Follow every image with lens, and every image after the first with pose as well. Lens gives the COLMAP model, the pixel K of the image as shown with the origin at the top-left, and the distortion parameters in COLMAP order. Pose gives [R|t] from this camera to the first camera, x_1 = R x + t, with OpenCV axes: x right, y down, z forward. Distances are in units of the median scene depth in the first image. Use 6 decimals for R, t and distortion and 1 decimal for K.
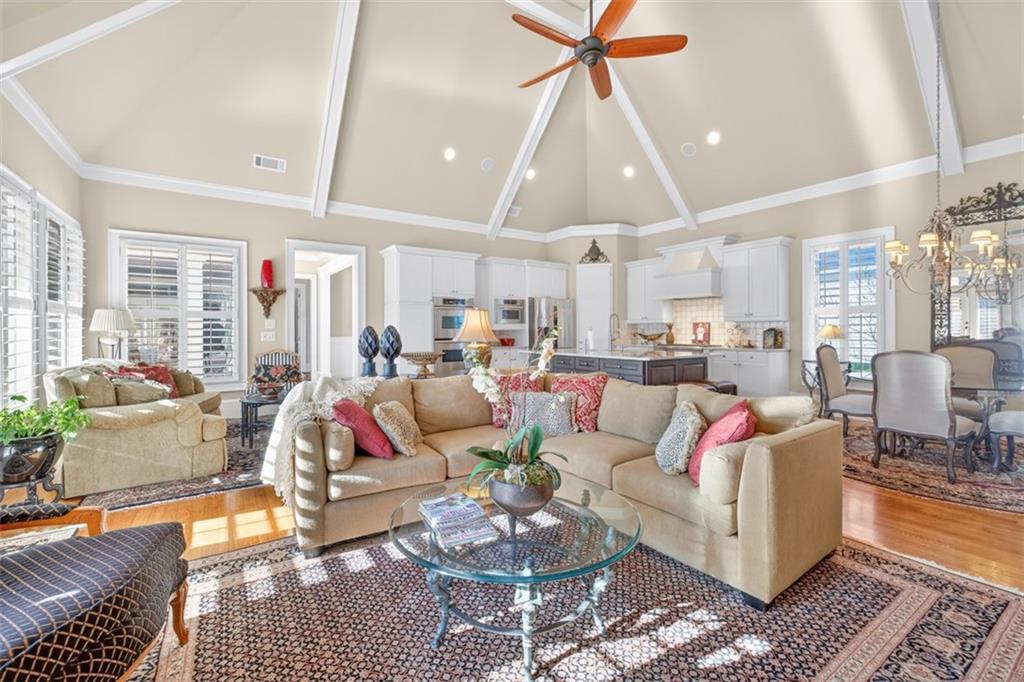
lens RADIAL K [[440.2, 0, 511.1], [0, 440.2, 333.9], [0, 0, 1]] dist [-0.000647, -0.000087]
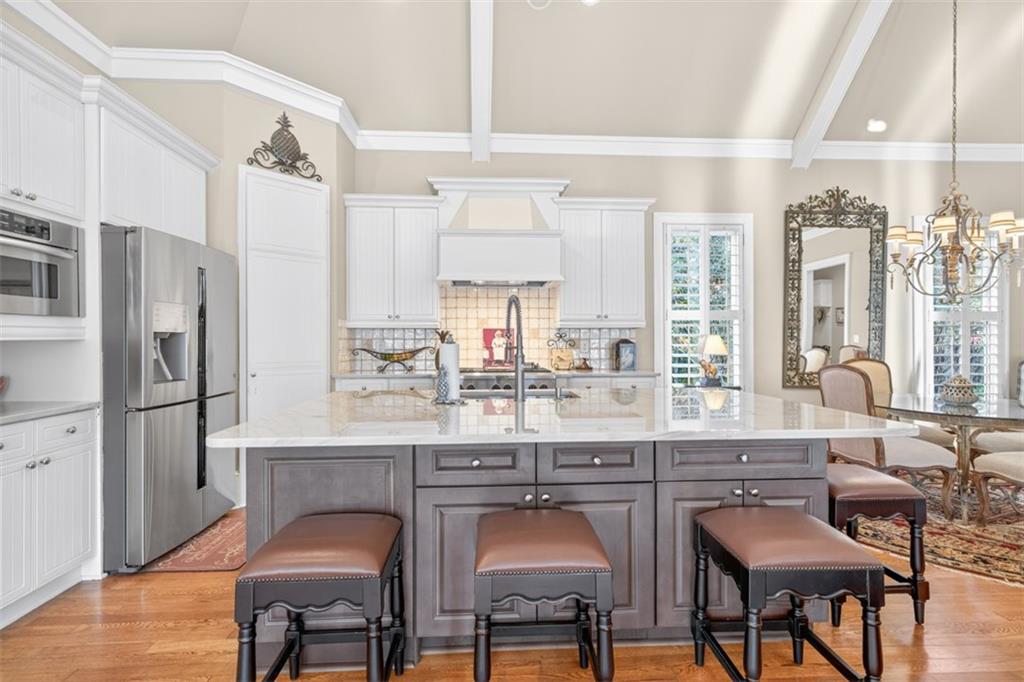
lens RADIAL K [[483.1, 0, 511.4], [0, 483.1, 340.7], [0, 0, 1]] dist [0.000384, 0.000031]
pose [[0.509747, 0.000908, 0.860324, -0.091167], [0.008307, 0.999948, -0.005977, -0.006197], [-0.860284, 0.010193, 0.509713, 0.660547]]
